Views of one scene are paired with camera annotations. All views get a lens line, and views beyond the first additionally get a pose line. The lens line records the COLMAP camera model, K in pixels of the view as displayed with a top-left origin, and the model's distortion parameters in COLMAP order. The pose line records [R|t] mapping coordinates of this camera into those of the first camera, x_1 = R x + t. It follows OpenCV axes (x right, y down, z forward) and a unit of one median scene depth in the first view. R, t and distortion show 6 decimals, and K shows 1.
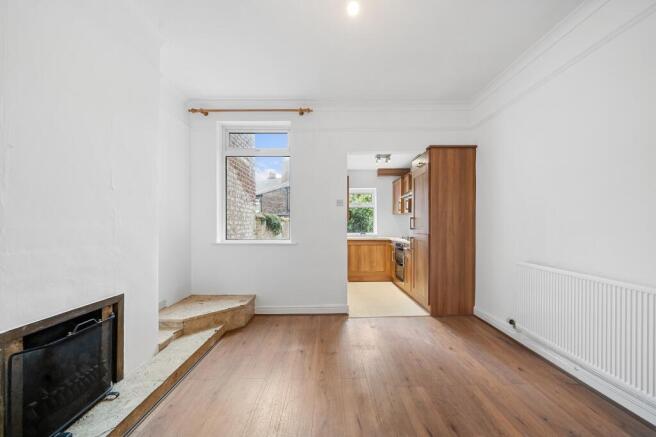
lens RADIAL K [[243.1, 0, 329.0], [0, 243.1, 227.2], [0, 0, 1]] dist [-0.001000, 0.000065]
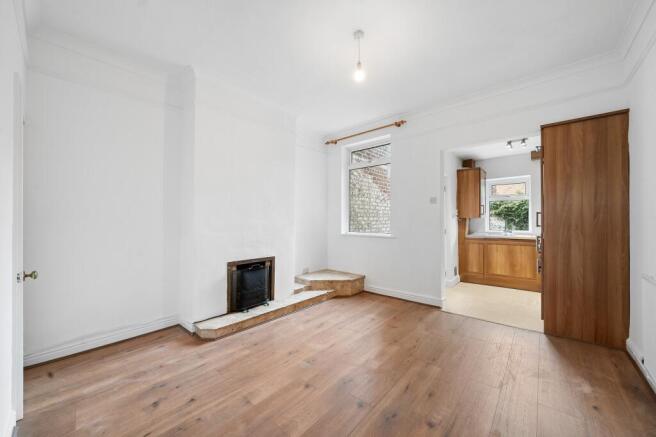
lens RADIAL K [[243.1, 0, 324.9], [0, 243.1, 218.7], [0, 0, 1]] dist [-0.001000, 0.000065]
pose [[0.745287, -0.002825, -0.666738, 0.415679], [-0.008891, 0.999860, -0.014174, -0.000071], [0.666684, 0.016491, 0.745158, -0.103023]]
